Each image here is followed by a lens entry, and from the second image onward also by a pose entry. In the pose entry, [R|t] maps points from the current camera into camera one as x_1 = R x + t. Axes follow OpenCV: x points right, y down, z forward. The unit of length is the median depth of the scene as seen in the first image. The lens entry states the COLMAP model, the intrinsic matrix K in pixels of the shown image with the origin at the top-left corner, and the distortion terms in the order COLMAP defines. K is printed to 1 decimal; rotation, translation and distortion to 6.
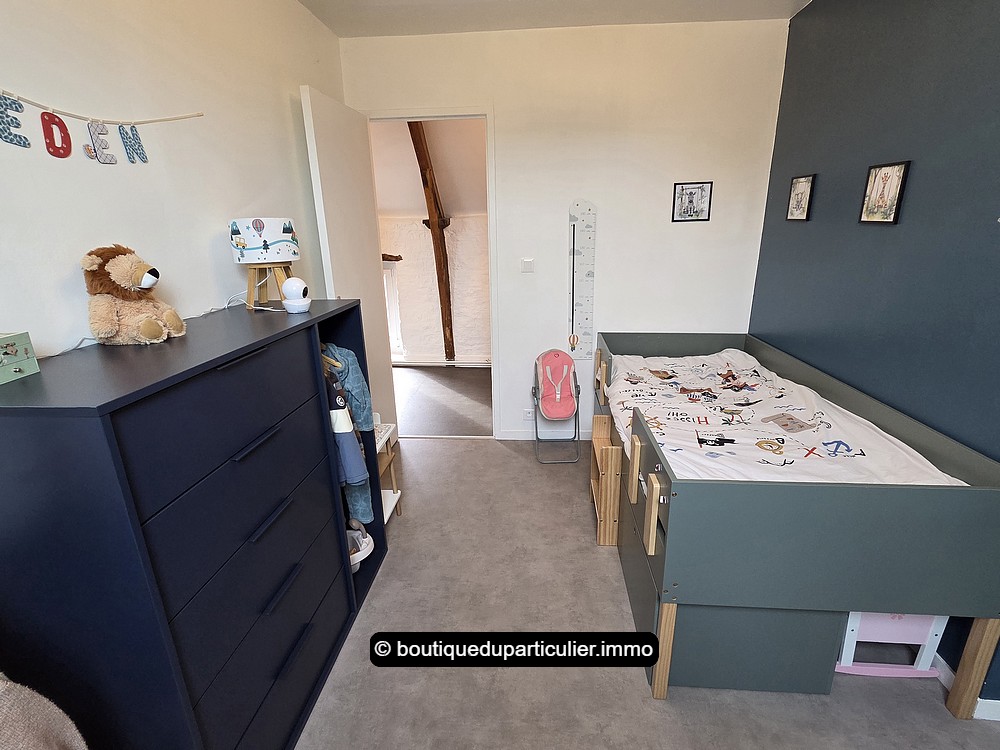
lens RADIAL K [[474.9, 0, 495.9], [0, 474.9, 370.1], [0, 0, 1]] dist [-0.000322, 0.000233]
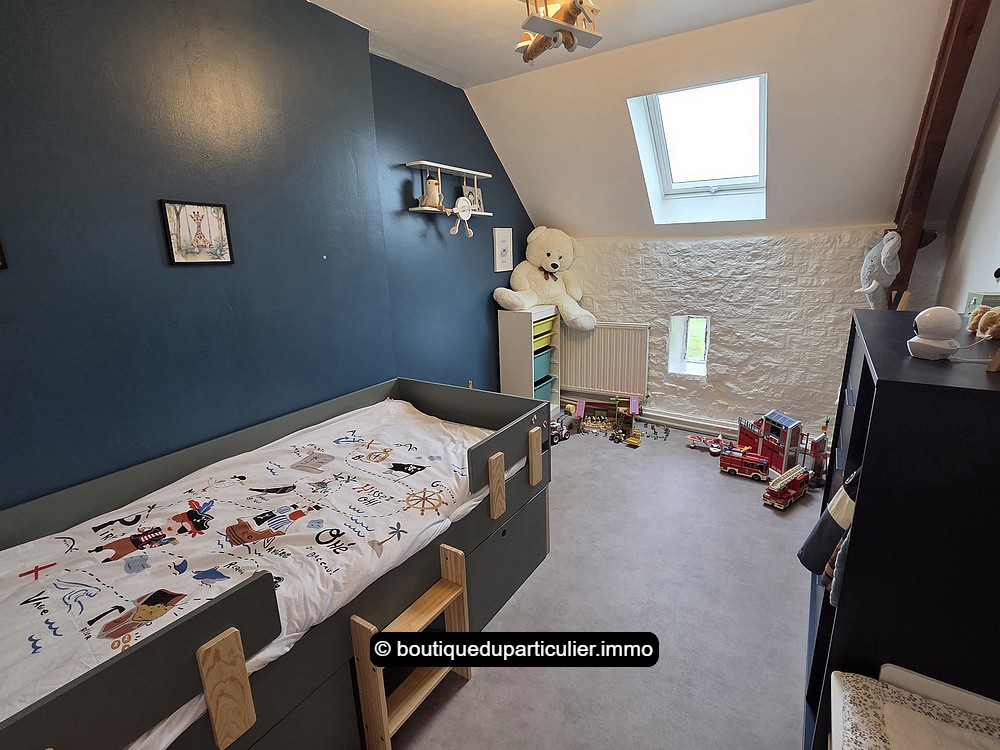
lens RADIAL K [[474.9, 0, 495.9], [0, 474.9, 370.1], [0, 0, 1]] dist [-0.000322, 0.000233]
pose [[-0.870490, -0.081736, 0.485352, -0.169759], [0.187066, 0.857171, 0.479859, -0.470348], [-0.455251, 0.508505, -0.730868, 1.524990]]
